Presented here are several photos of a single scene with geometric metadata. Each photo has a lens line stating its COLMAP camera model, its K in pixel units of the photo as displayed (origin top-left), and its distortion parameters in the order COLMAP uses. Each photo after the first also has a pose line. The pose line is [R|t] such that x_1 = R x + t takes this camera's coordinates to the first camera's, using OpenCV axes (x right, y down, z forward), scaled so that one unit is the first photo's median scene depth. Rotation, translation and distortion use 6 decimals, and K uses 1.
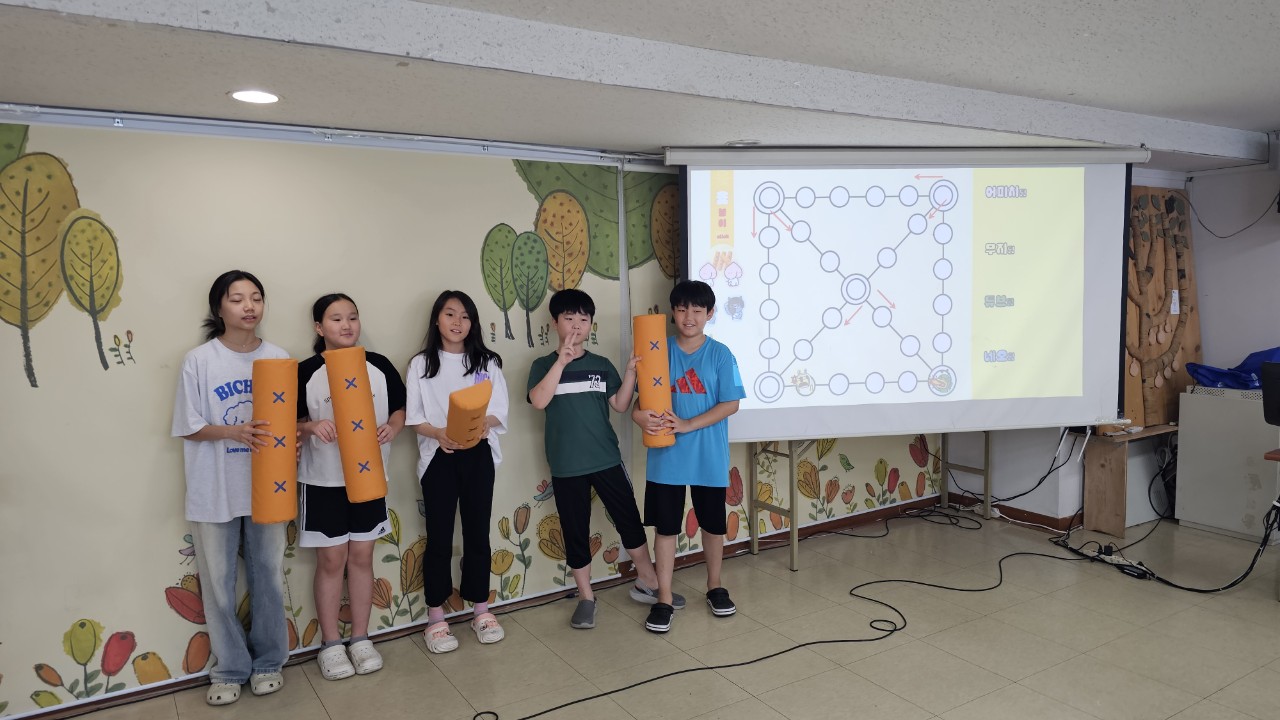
lens RADIAL K [[869.9, 0, 629.3], [0, 869.9, 355.2], [0, 0, 1]] dist [0.049713, -0.025024]
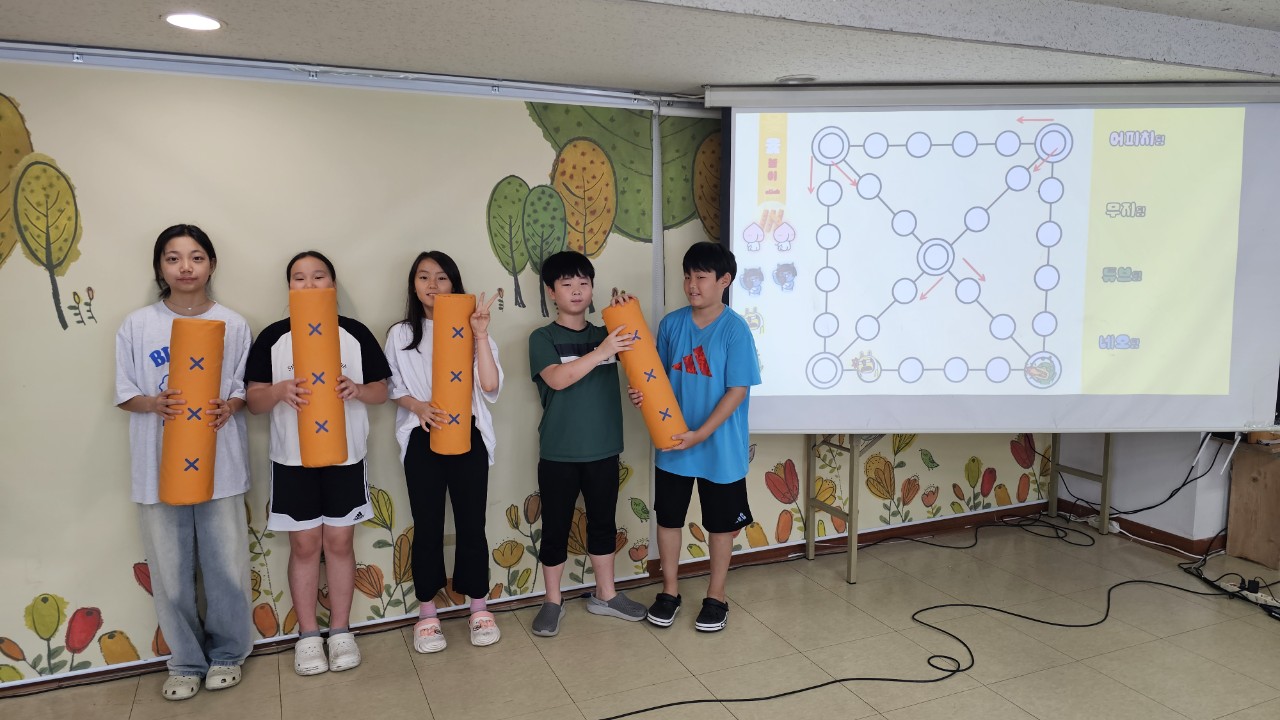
lens RADIAL K [[869.9, 0, 626.6], [0, 869.9, 356.0], [0, 0, 1]] dist [0.049713, -0.025024]
pose [[0.988267, 0.033324, -0.149058, 0.104301], [-0.027712, 0.998832, 0.039570, -0.006602], [0.150203, -0.034975, 0.988036, 0.137769]]
